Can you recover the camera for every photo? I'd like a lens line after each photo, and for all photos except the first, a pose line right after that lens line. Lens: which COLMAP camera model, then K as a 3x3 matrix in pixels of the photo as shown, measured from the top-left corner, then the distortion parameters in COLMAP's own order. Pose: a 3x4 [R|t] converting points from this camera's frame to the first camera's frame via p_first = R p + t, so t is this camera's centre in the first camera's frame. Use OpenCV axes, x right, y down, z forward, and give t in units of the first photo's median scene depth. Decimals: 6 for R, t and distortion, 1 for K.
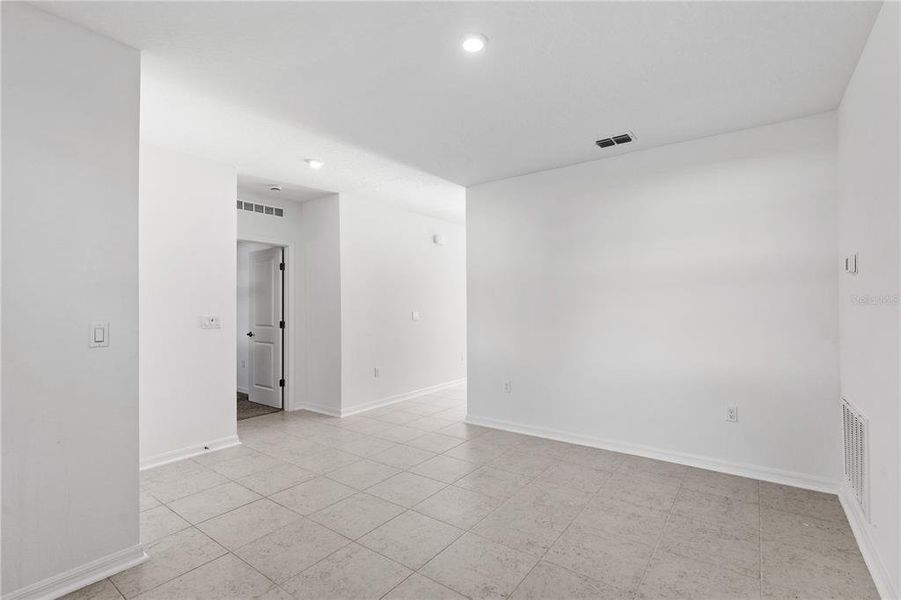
lens RADIAL K [[411.2, 0, 450.5], [0, 411.2, 300.0], [0, 0, 1]] dist [0.002087, 0.000317]
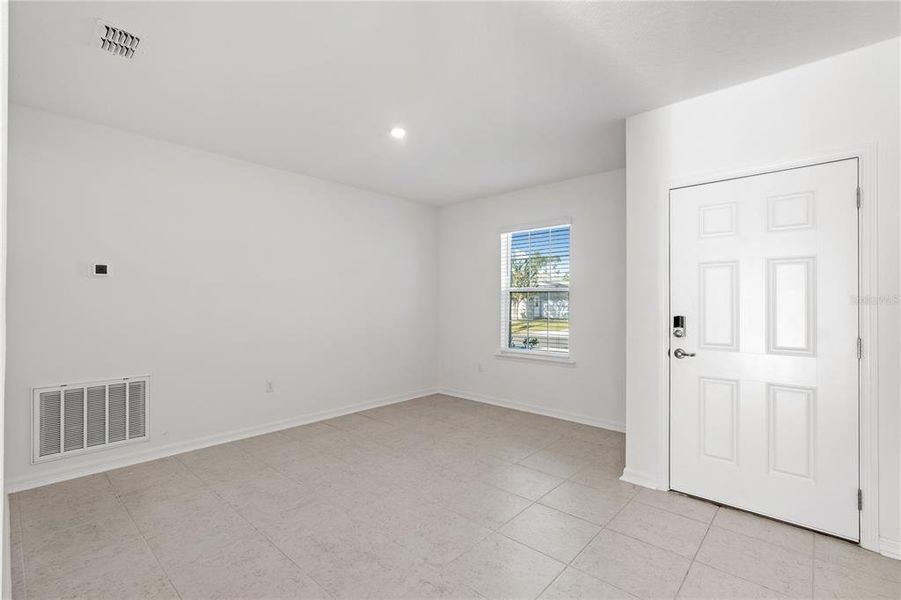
lens RADIAL K [[404.2, 0, 450.5], [0, 404.2, 300.0], [0, 0, 1]] dist [0.001701, 0.000340]
pose [[-0.994213, 0.006787, 0.107210, -0.189105], [0.004055, 0.999662, -0.025673, 0.028653], [-0.107348, -0.025090, -0.993905, 1.545179]]
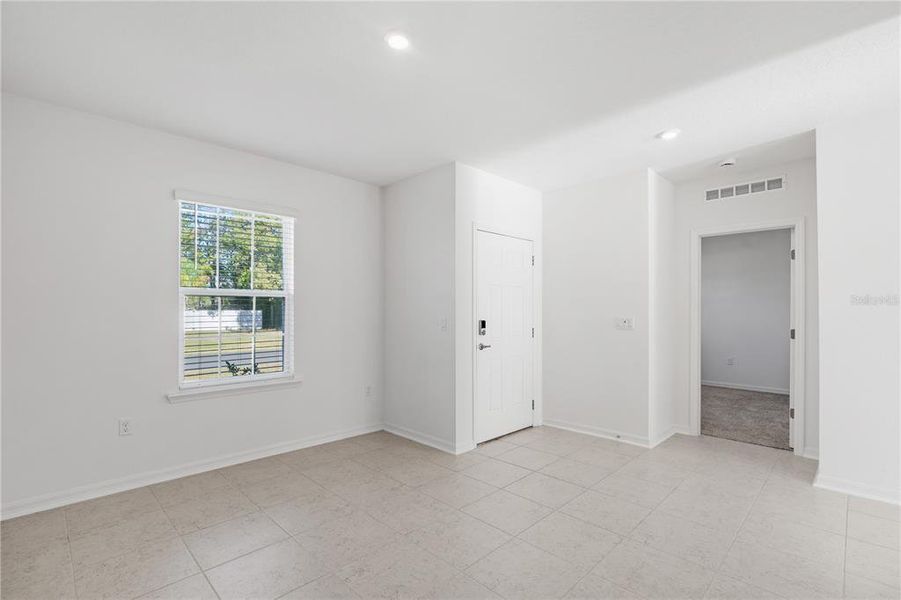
lens RADIAL K [[410.5, 0, 449.5], [0, 410.5, 316.2], [0, 0, 1]] dist [-0.001806, -0.000093]
pose [[-0.150076, 0.011733, -0.988605, 0.614255], [0.015550, 0.999834, 0.009506, 0.017313], [0.988552, -0.013946, -0.150234, 0.778982]]
